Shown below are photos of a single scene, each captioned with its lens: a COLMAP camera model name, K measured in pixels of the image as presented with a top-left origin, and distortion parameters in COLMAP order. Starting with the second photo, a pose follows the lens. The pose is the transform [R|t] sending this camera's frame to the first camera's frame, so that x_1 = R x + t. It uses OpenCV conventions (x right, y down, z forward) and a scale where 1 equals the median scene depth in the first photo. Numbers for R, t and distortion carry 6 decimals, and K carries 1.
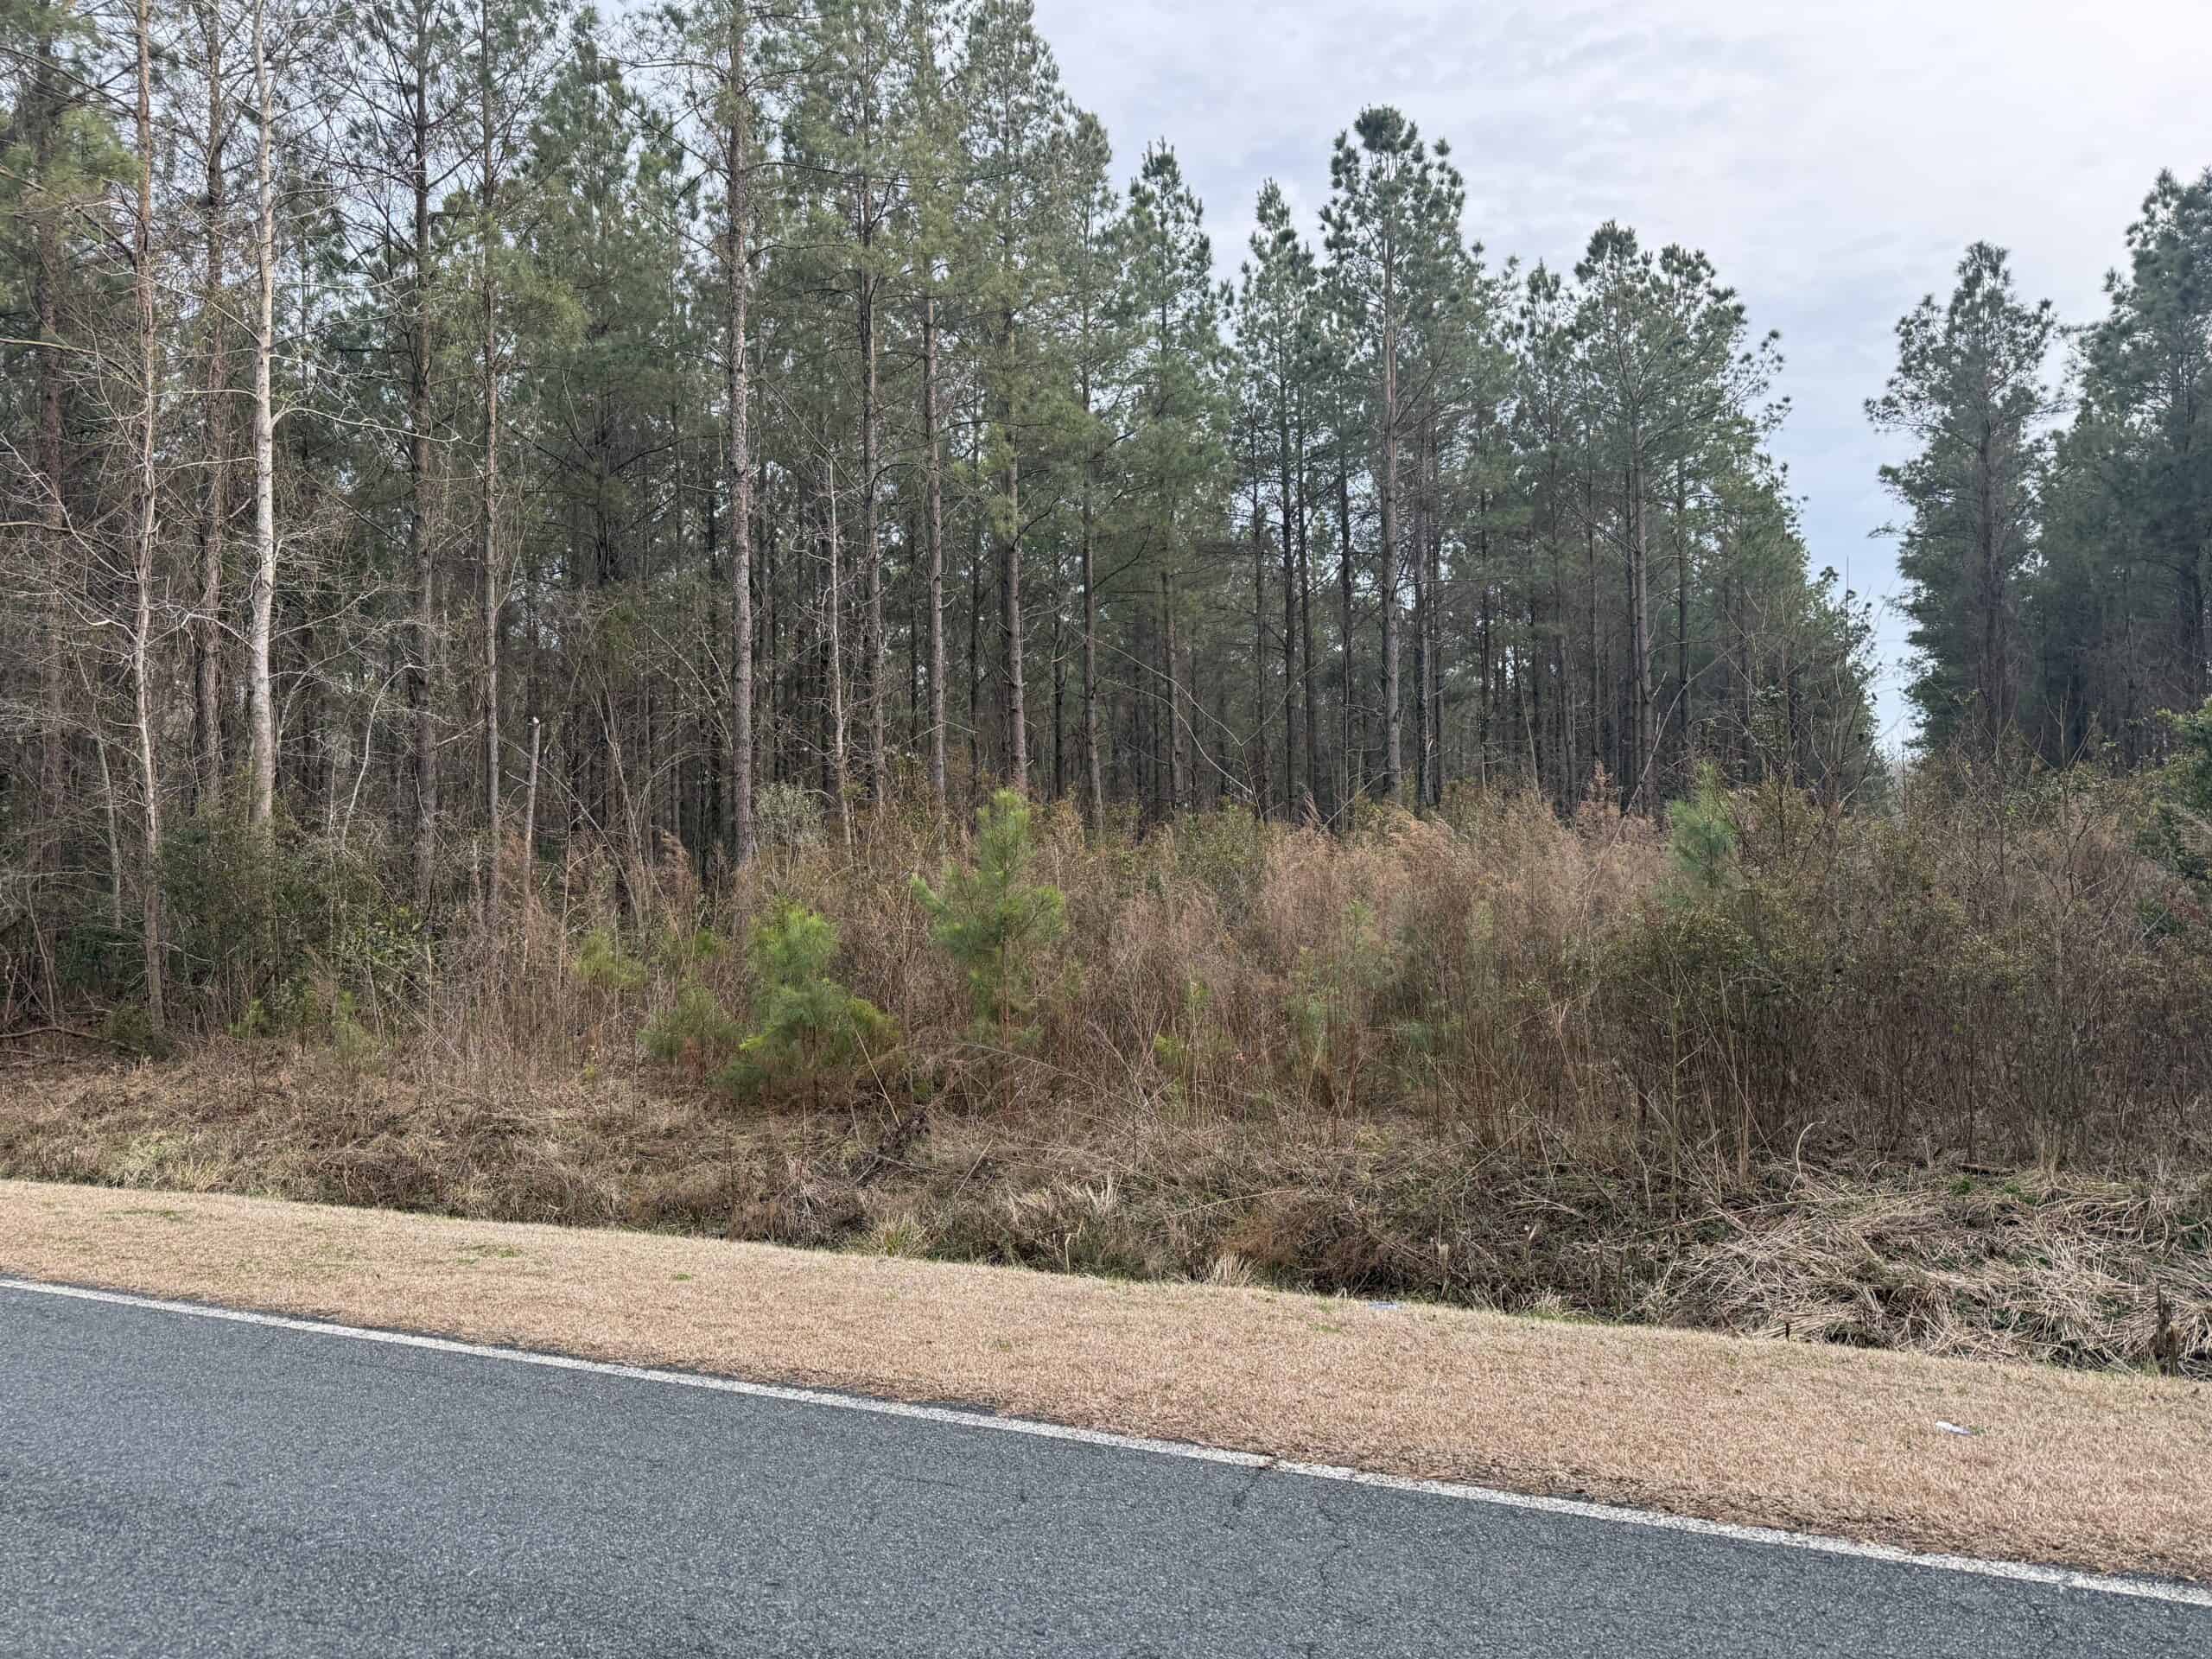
lens RADIAL K [[1552.2, 0, 1100.4], [0, 1552.2, 835.8], [0, 0, 1]] dist [-0.003015, -0.003089]
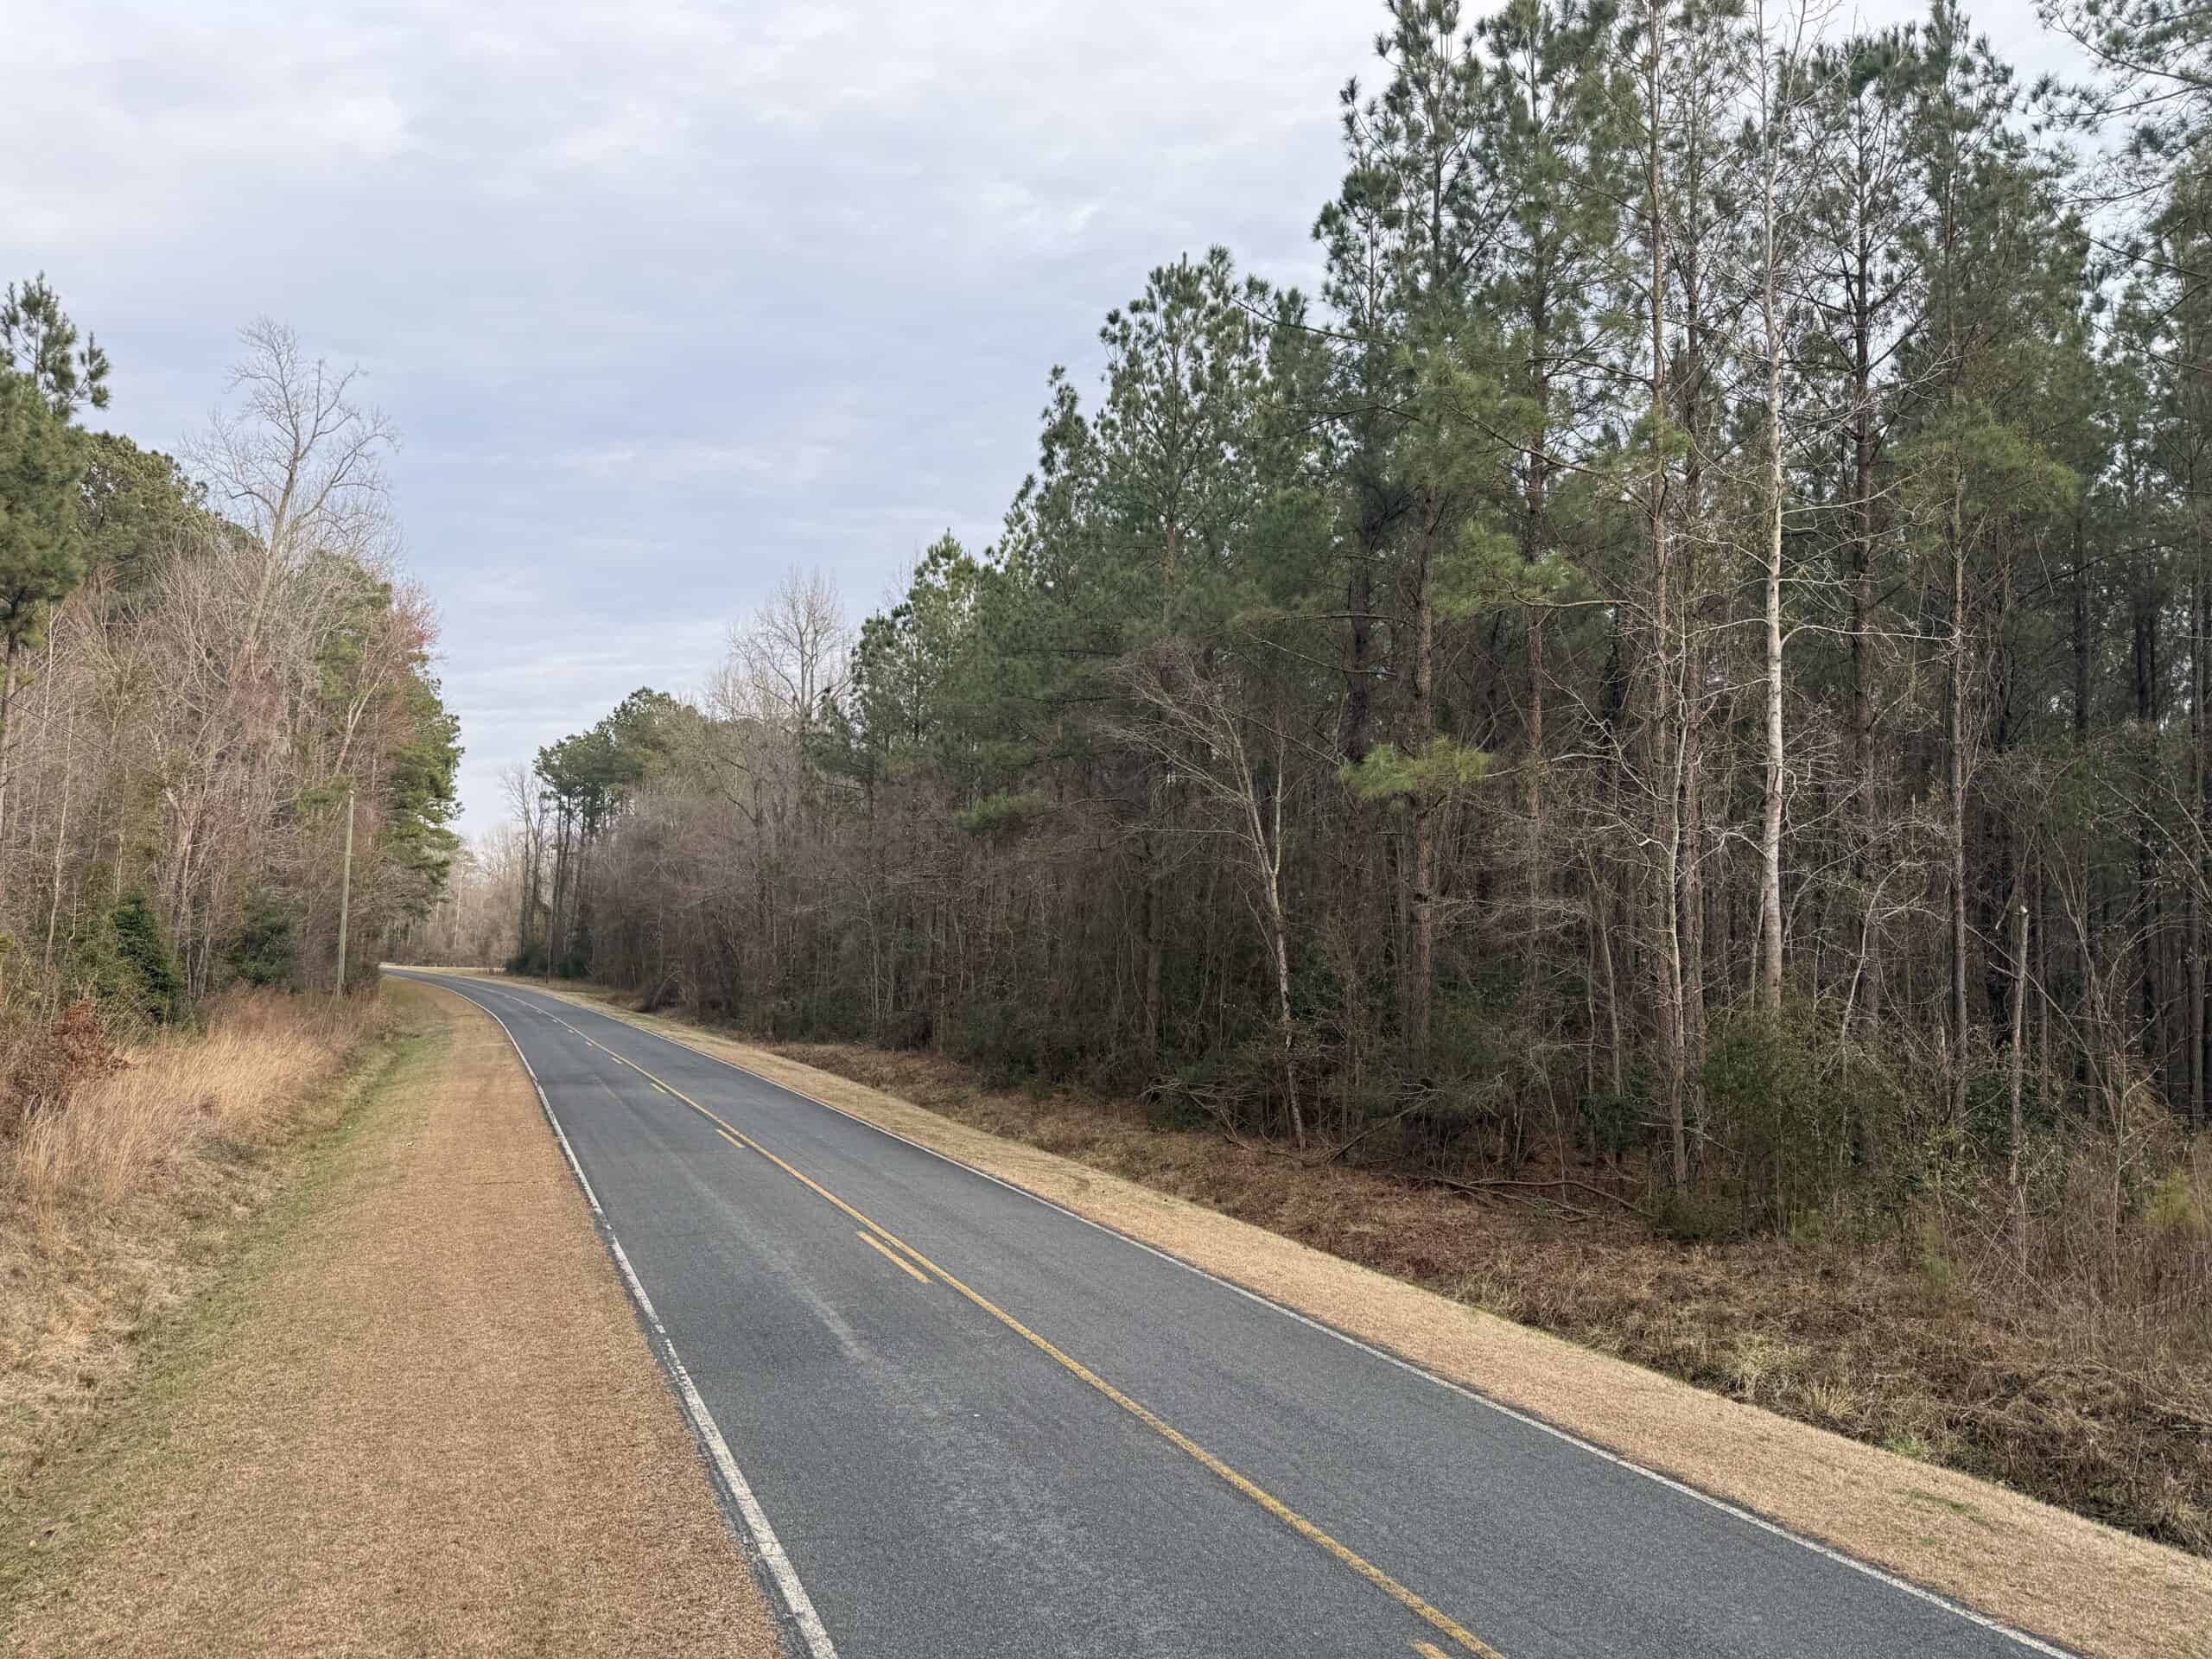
lens RADIAL K [[1543.3, 0, 1107.3], [0, 1543.3, 823.5], [0, 0, 1]] dist [0.056743, -0.073714]
pose [[0.729187, -0.026165, -0.683815, -0.266177], [-0.016746, 0.998287, -0.056054, -0.144411], [0.684110, 0.052325, 0.727500, -0.187266]]
